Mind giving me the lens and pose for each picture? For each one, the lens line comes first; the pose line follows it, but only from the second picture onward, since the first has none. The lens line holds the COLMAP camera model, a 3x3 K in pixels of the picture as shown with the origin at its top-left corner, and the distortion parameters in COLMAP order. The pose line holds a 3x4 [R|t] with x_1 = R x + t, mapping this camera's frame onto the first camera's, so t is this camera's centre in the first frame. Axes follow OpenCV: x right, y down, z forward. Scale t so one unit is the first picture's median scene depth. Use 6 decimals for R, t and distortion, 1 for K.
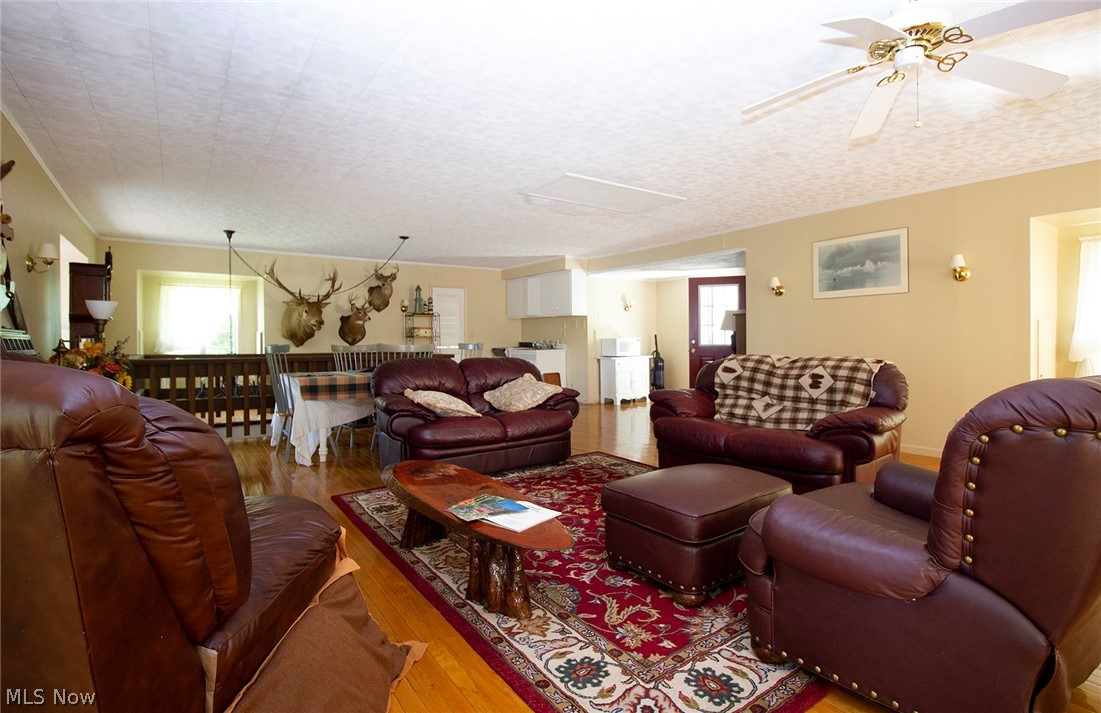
lens RADIAL K [[526.5, 0, 550.5], [0, 526.5, 356.5], [0, 0, 1]] dist [-0.001078, -0.000132]
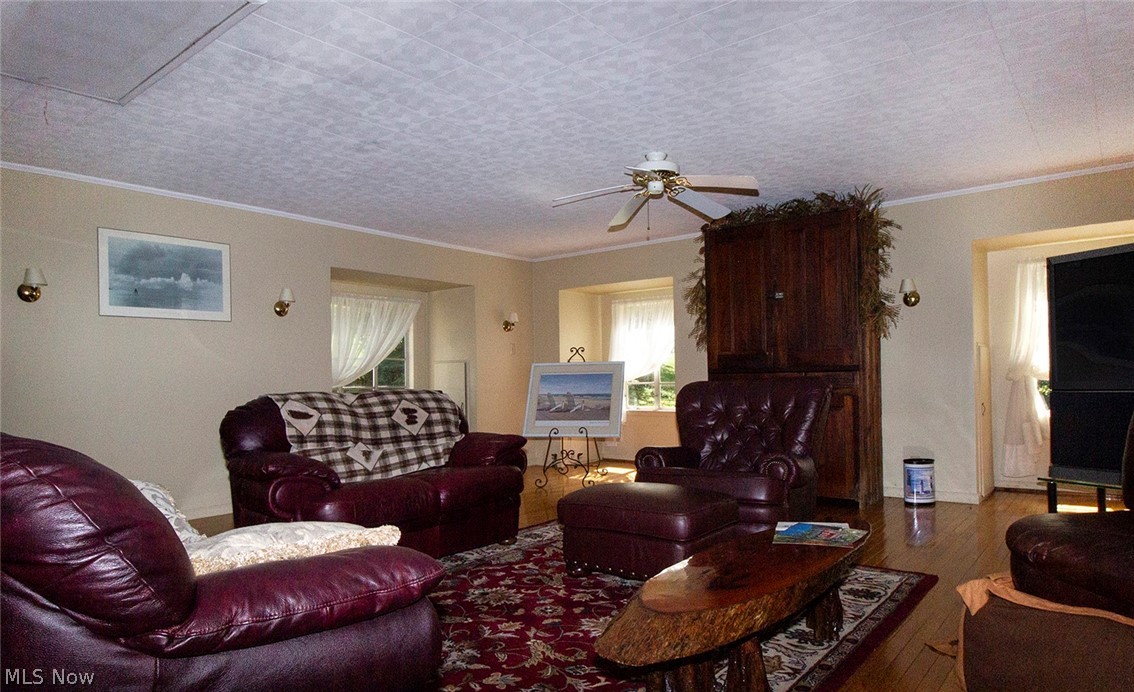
lens RADIAL K [[689.1, 0, 566.2], [0, 689.1, 381.6], [0, 0, 1]] dist [-0.022818, -0.000389]
pose [[-0.264851, 0.008207, 0.964254, -0.687089], [0.051032, 0.998682, 0.005517, -0.004997], [-0.962938, 0.050669, -0.264921, 1.022210]]
